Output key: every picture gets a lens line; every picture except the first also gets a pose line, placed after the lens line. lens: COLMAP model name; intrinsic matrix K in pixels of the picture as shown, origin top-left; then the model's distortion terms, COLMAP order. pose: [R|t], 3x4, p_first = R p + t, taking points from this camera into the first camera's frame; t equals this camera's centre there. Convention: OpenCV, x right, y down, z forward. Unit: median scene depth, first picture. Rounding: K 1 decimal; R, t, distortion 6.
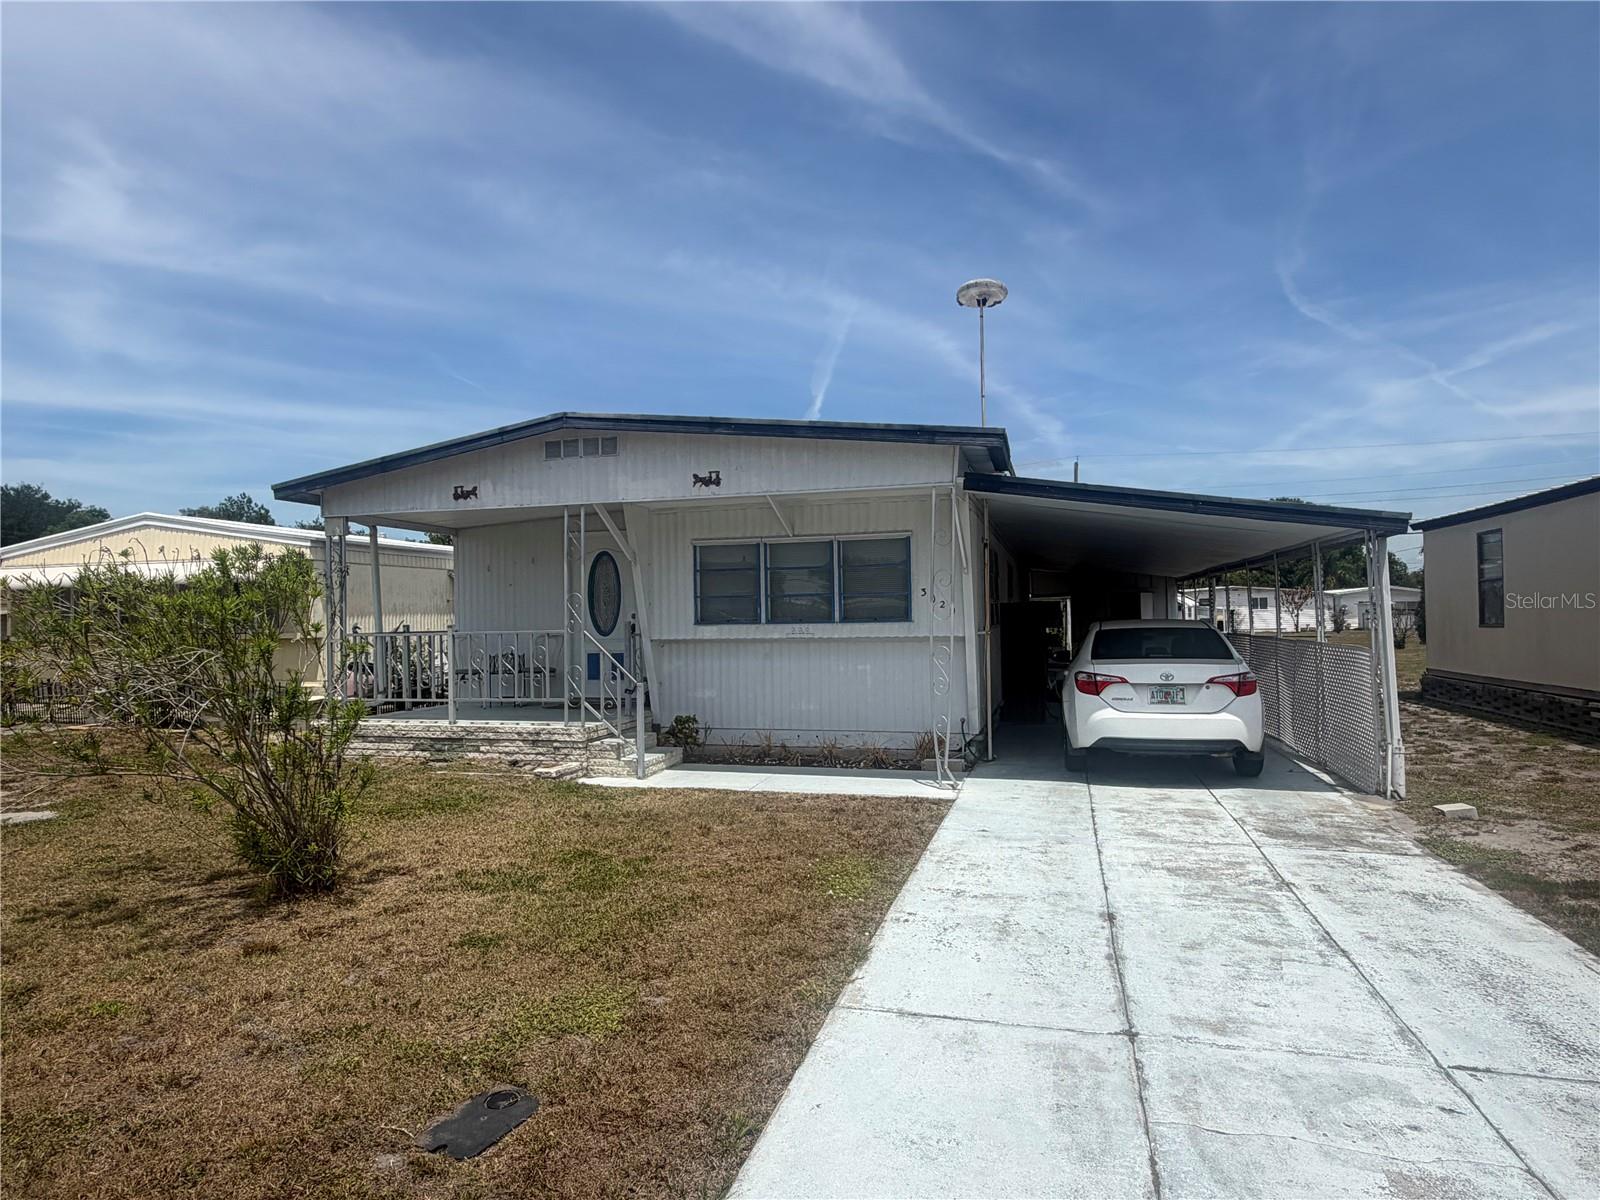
lens RADIAL K [[929.1, 0, 794.8], [0, 929.1, 595.7], [0, 0, 1]] dist [-0.003153, 0.001441]
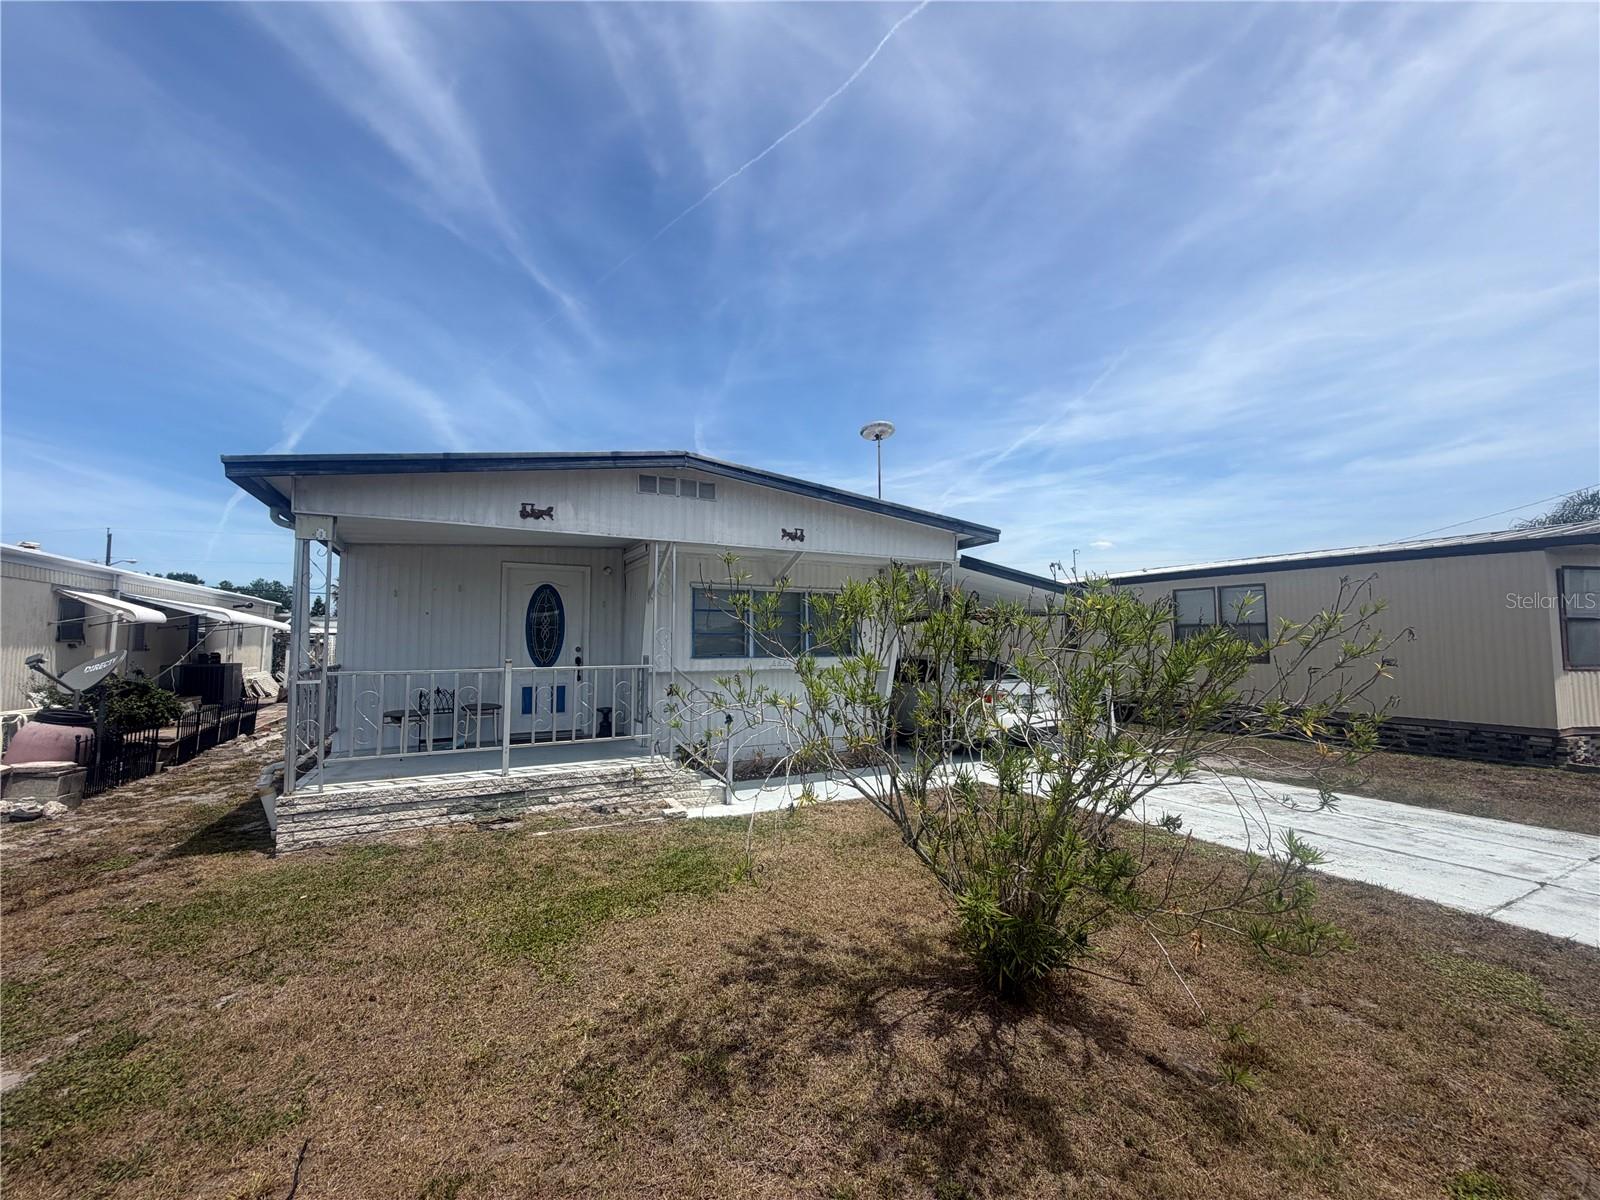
lens RADIAL K [[682.2, 0, 804.4], [0, 682.2, 596.8], [0, 0, 1]] dist [0.030803, 0.000094]
pose [[0.718239, 0.062155, 0.693015, -0.632482], [-0.029654, 0.997832, -0.058760, 0.002239], [-0.695164, 0.021653, 0.718525, 0.352811]]
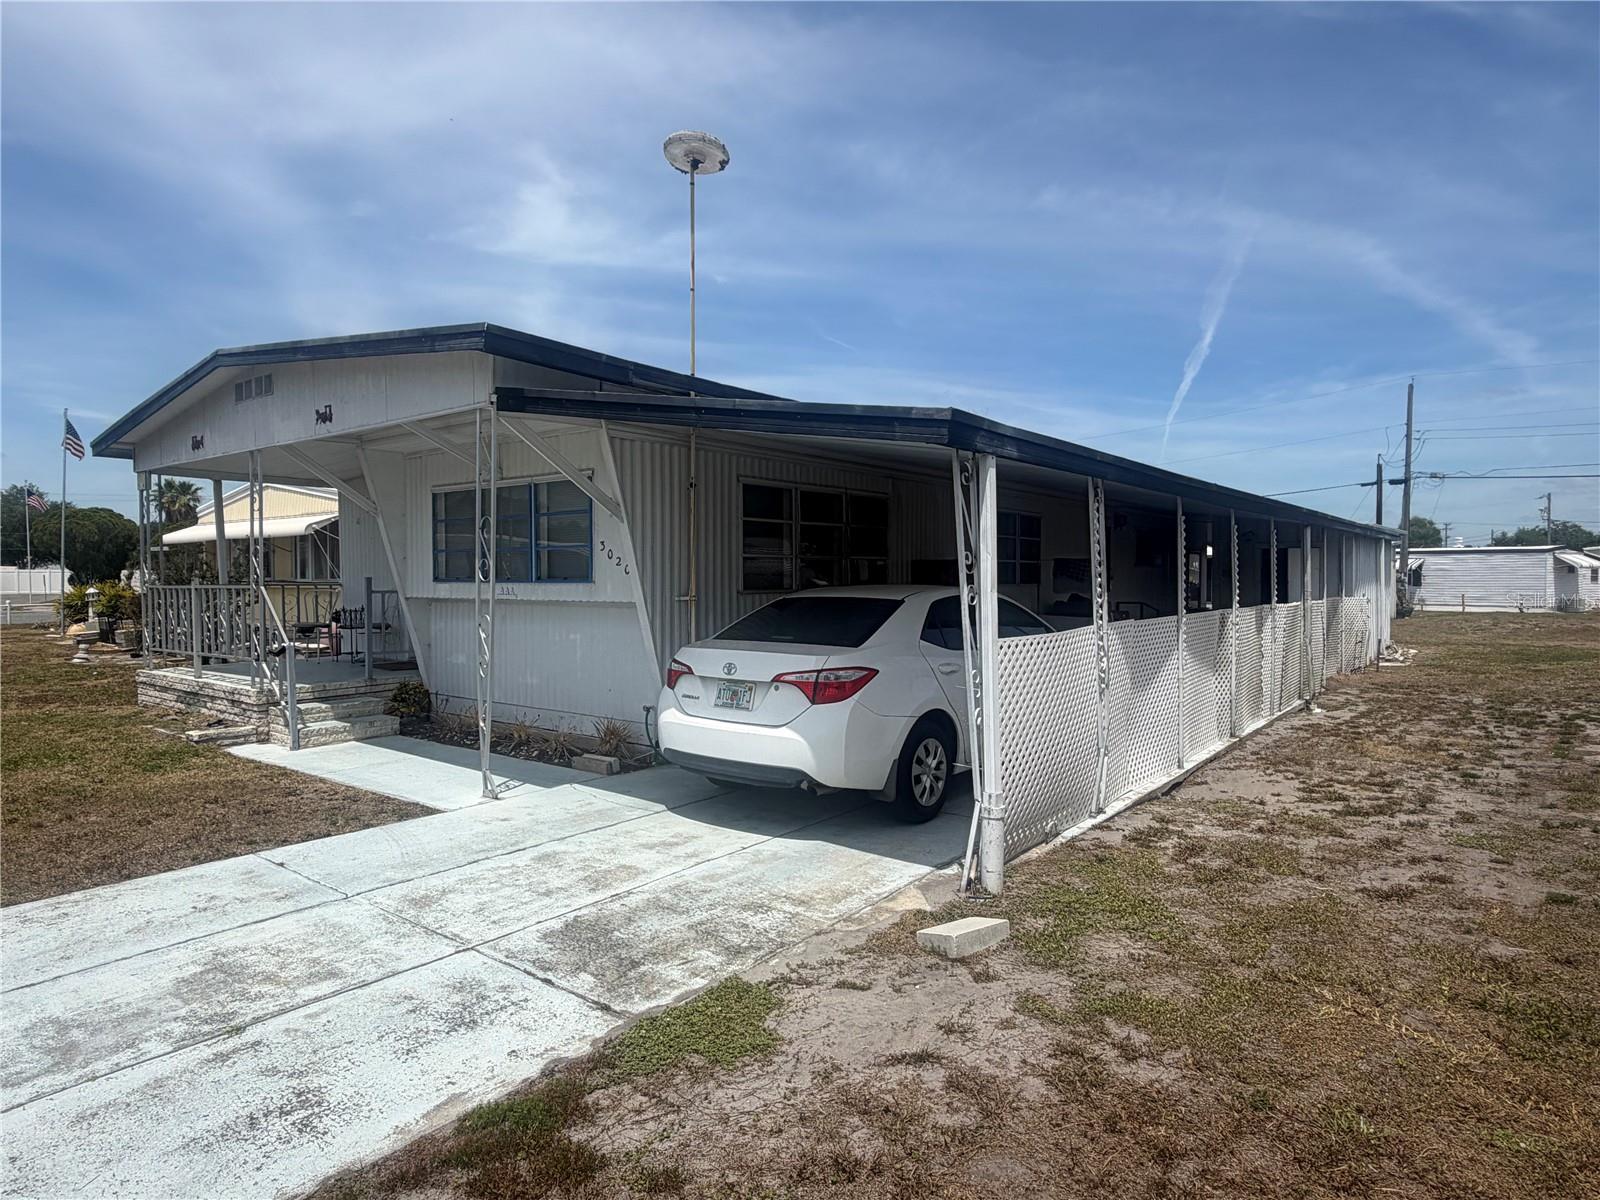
lens RADIAL K [[929.1, 0, 806.5], [0, 929.1, 605.5], [0, 0, 1]] dist [-0.003153, 0.001441]
pose [[0.929546, 0.025353, -0.367834, 0.607776], [-0.003047, 0.998127, 0.061097, -0.001934], [0.368694, -0.055671, 0.927882, 0.330214]]
